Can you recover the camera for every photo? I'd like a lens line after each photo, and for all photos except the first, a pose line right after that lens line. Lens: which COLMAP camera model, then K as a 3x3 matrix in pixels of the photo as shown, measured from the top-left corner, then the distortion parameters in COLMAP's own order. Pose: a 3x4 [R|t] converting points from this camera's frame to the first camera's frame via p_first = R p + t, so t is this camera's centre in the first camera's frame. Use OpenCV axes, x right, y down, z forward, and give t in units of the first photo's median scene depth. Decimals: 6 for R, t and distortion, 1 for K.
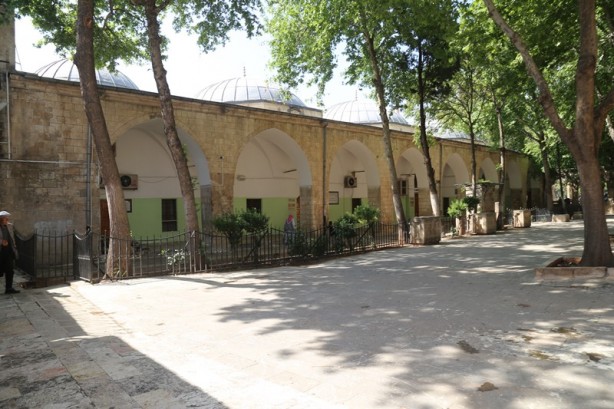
lens RADIAL K [[413.5, 0, 311.0], [0, 413.5, 209.0], [0, 0, 1]] dist [-0.100851, 0.047193]
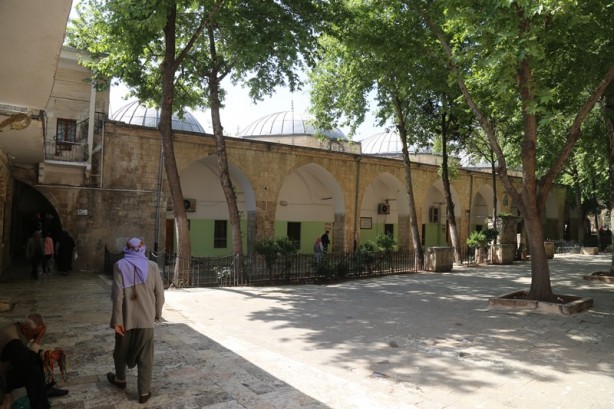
lens RADIAL K [[413.5, 0, 311.0], [0, 413.5, 209.0], [0, 0, 1]] dist [-0.100851, 0.047193]
pose [[0.992152, 0.037908, -0.119151, 0.063346], [-0.042295, 0.998509, -0.034508, -0.035239], [0.117665, 0.039276, 0.992276, -0.186929]]
